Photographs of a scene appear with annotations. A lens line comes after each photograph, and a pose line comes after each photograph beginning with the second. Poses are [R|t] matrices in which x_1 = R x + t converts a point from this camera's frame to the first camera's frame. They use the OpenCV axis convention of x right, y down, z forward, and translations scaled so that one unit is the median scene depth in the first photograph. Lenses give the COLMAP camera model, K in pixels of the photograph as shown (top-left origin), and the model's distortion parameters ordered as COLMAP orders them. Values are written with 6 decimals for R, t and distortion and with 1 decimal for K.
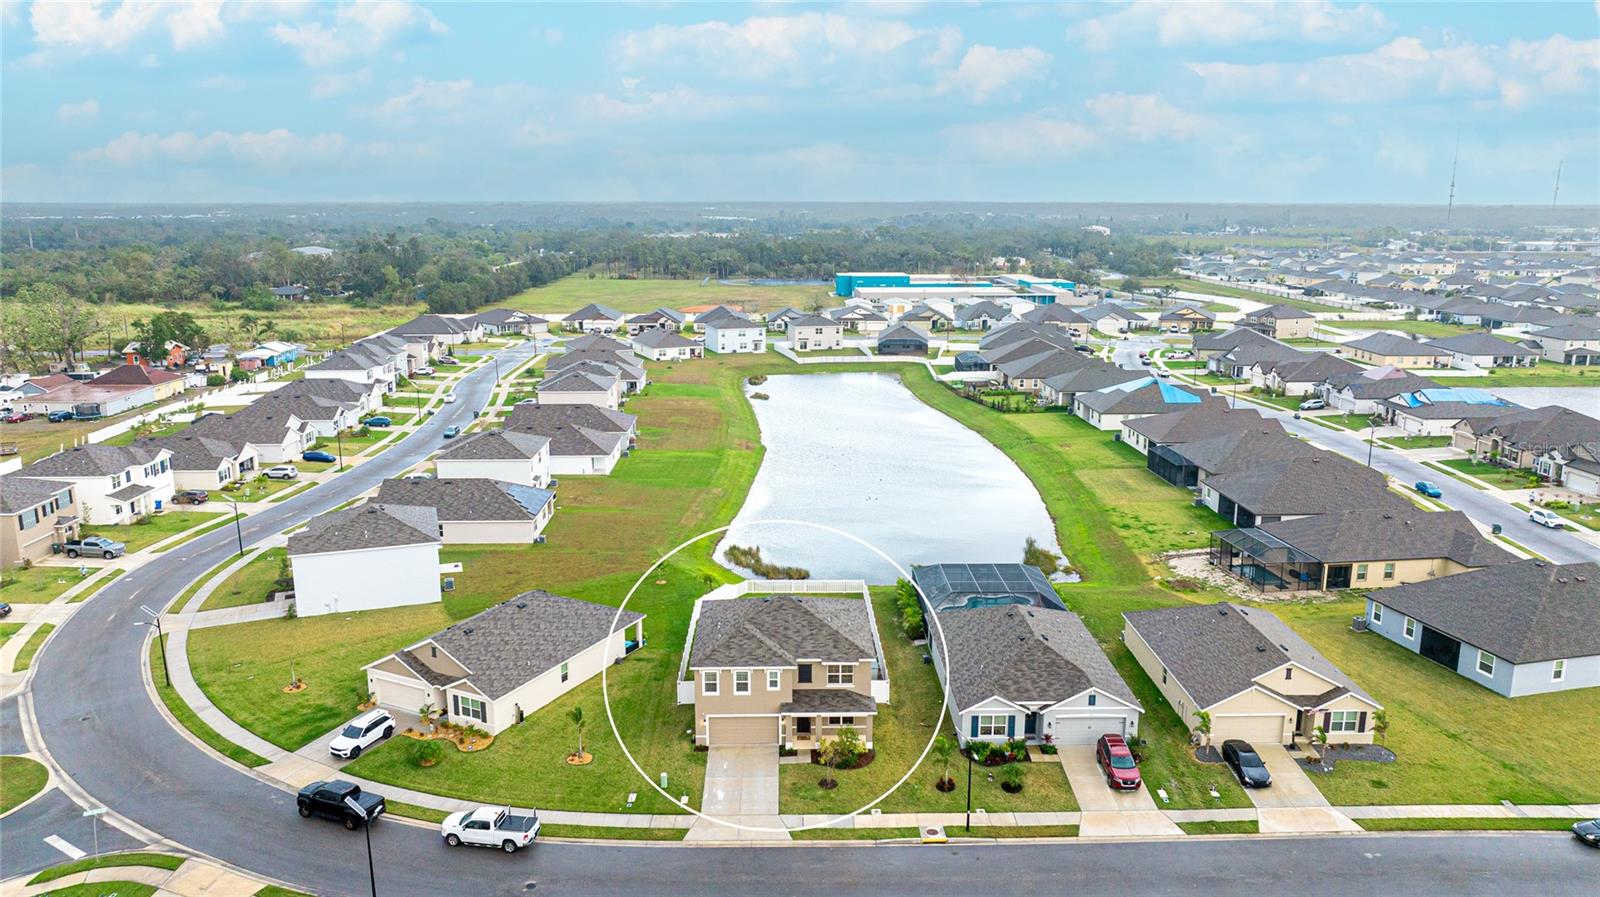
lens RADIAL K [[1121.3, 0, 800.0], [0, 1121.3, 448.5], [0, 0, 1]] dist [-0.022038, 0.009206]
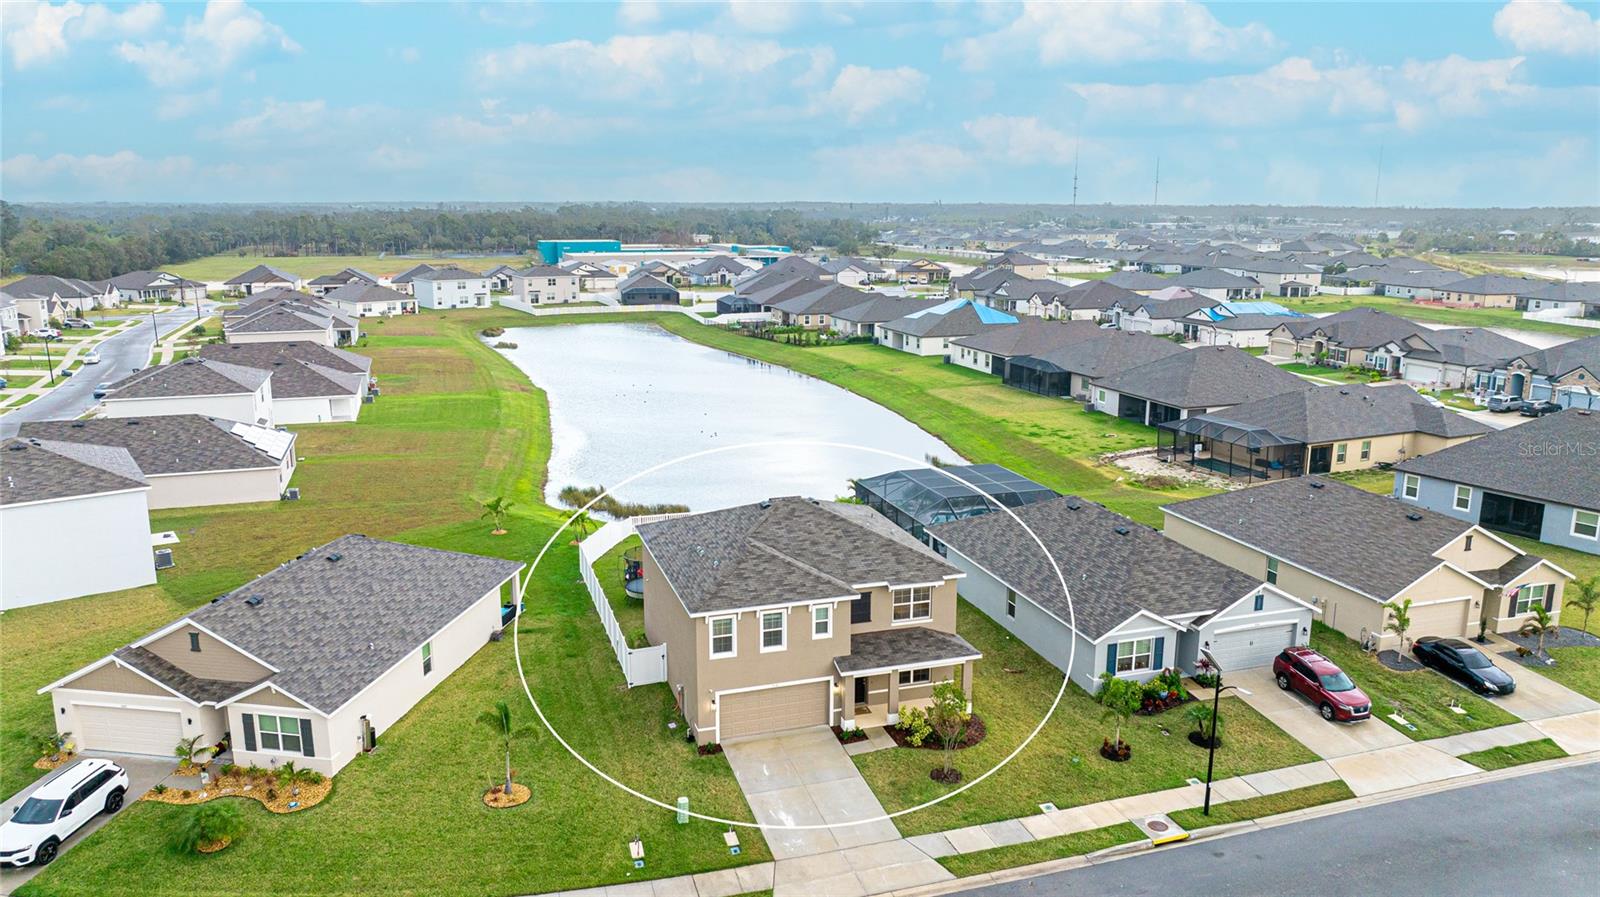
lens RADIAL K [[1121.3, 0, 800.0], [0, 1121.3, 448.5], [0, 0, 1]] dist [-0.022038, 0.009206]
pose [[0.957436, -0.060167, 0.282305, -0.165546], [0.059530, 0.998168, 0.010841, 0.085437], [-0.282440, 0.006426, 0.959263, 0.337773]]
